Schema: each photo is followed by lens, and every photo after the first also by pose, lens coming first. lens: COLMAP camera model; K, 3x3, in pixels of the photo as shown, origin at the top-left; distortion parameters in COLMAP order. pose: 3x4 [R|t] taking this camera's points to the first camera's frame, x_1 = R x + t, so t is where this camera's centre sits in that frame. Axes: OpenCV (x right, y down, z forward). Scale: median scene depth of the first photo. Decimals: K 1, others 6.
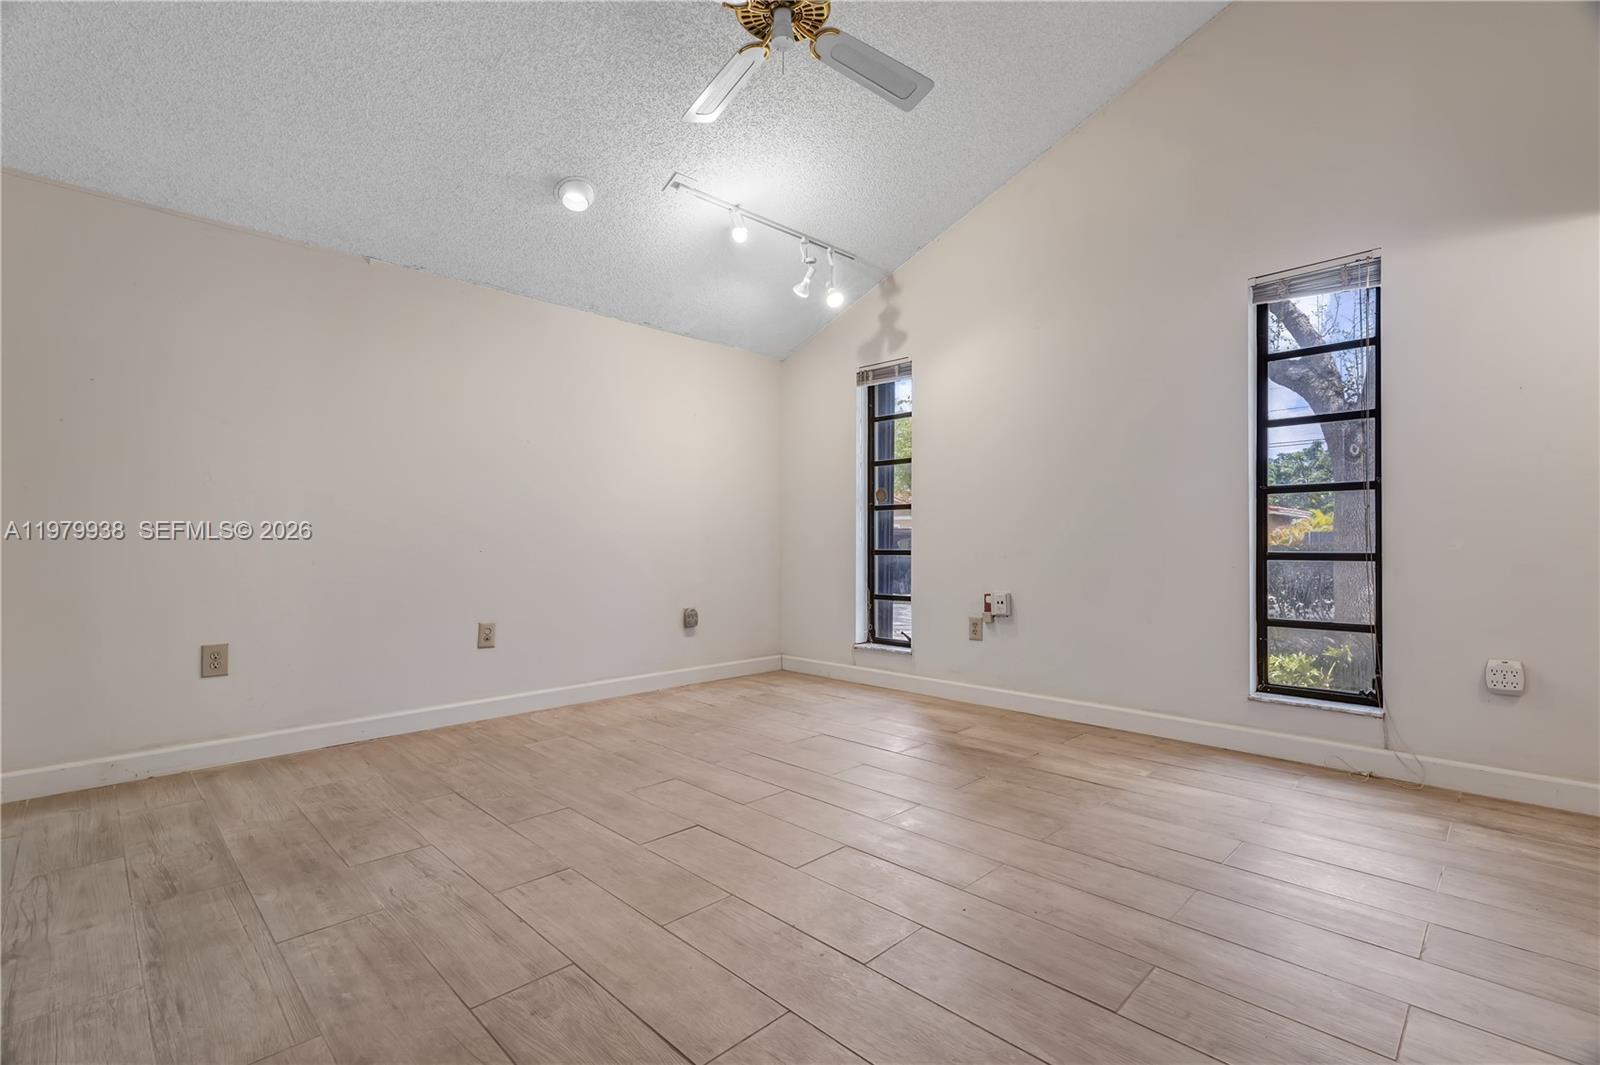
lens RADIAL K [[718.2, 0, 804.4], [0, 718.2, 555.9], [0, 0, 1]] dist [0.003014, 0.000194]
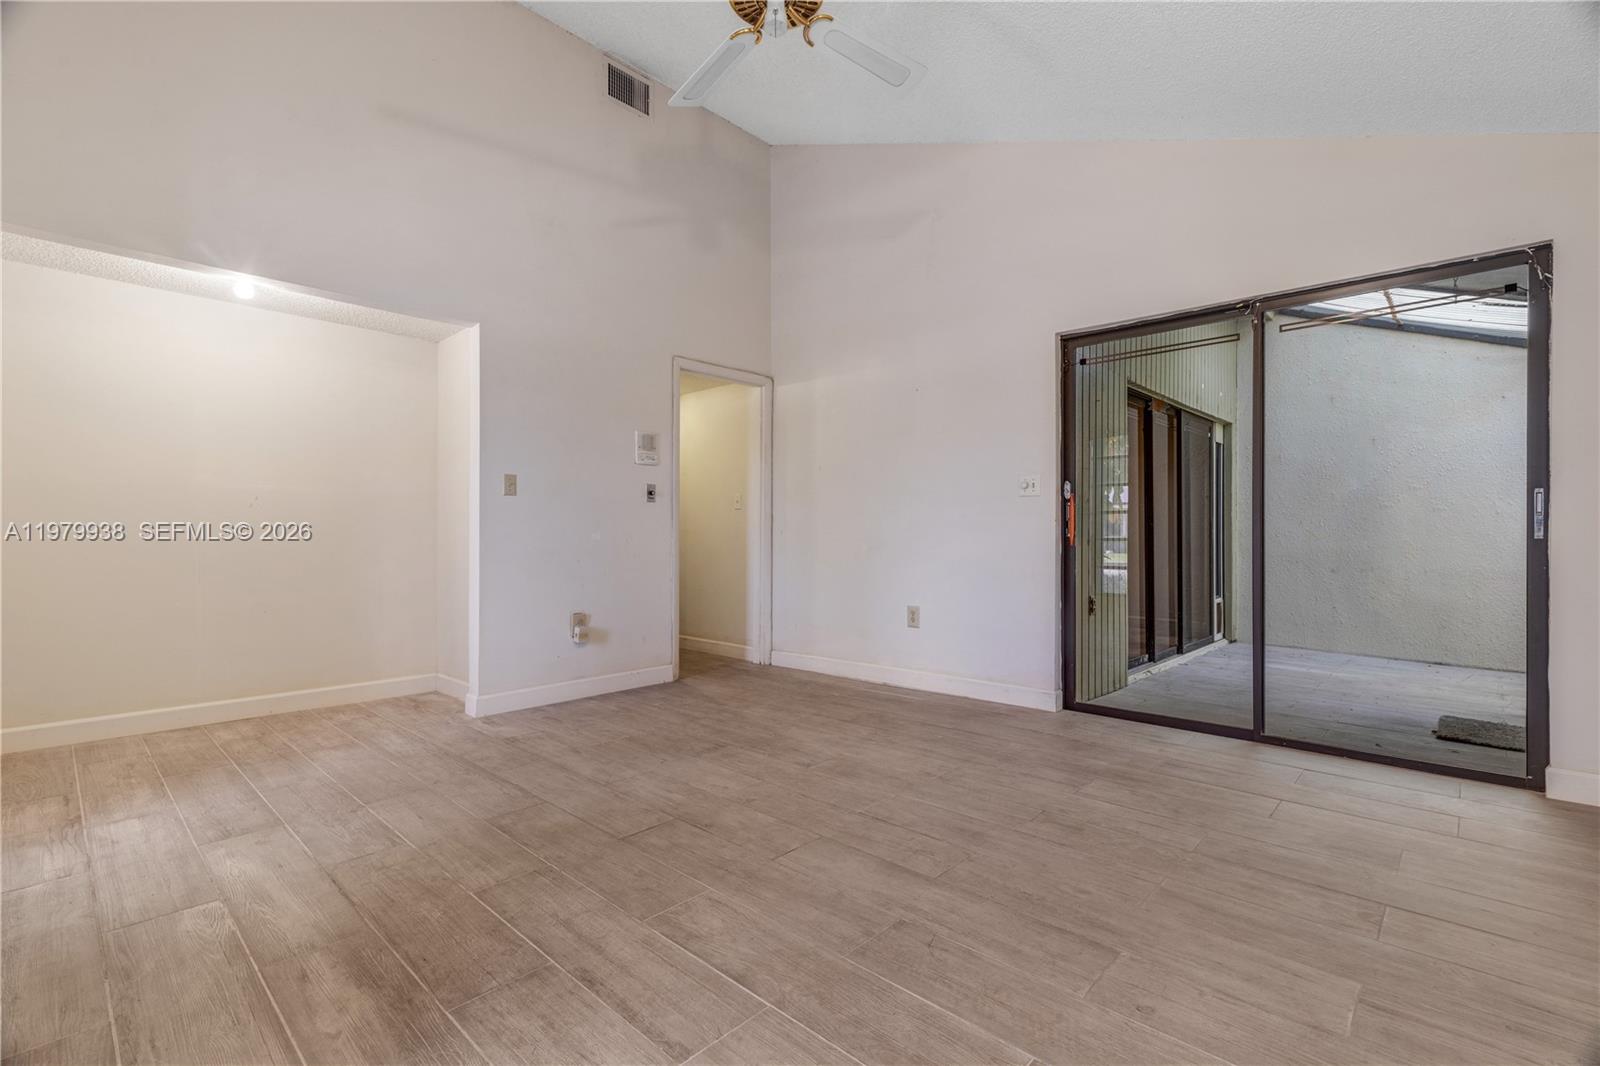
lens RADIAL K [[721.8, 0, 792.4], [0, 721.8, 536.6], [0, 0, 1]] dist [0.009149, 0.000099]
pose [[-0.999928, 0.001490, -0.011946, -0.035401], [0.001287, 0.999854, 0.017032, -0.031291], [0.011970, 0.017015, -0.999784, 1.748739]]
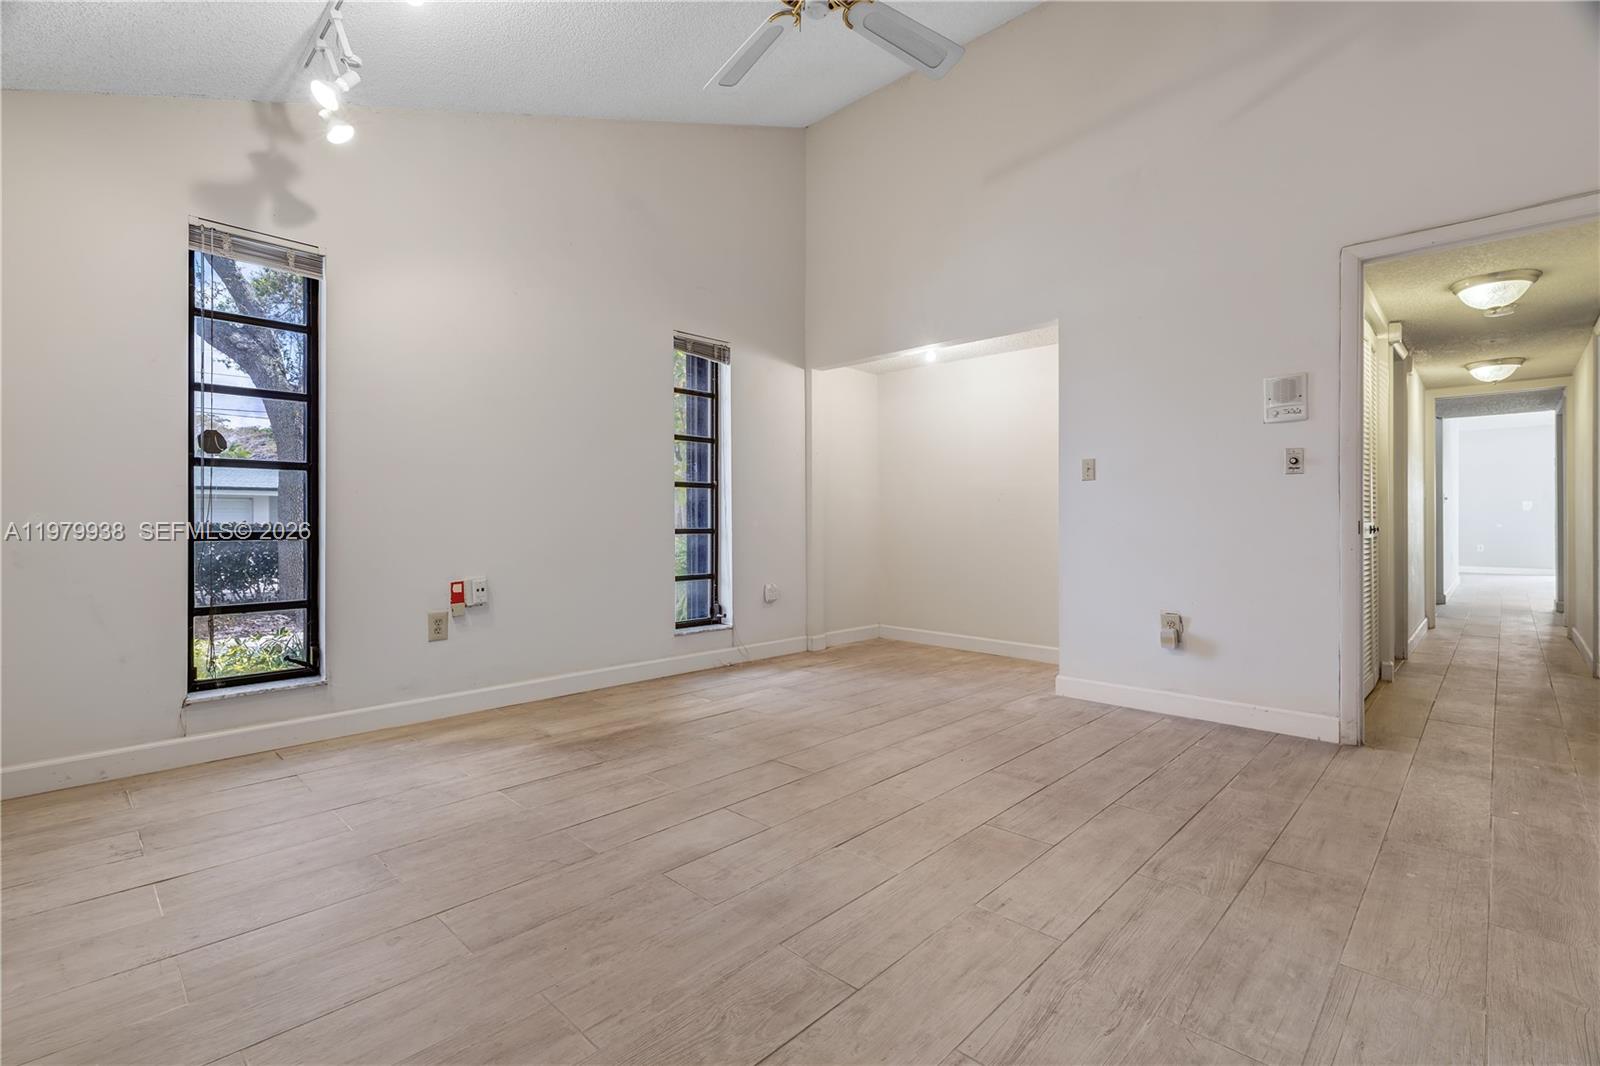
lens RADIAL K [[717.5, 0, 788.9], [0, 717.5, 535.4], [0, 0, 1]] dist [0.006848, 0.000077]
pose [[-0.001174, -0.019560, 0.999808, -0.876569], [0.014369, 0.999705, 0.019575, -0.019228], [-0.999896, 0.014389, -0.000893, 0.909104]]
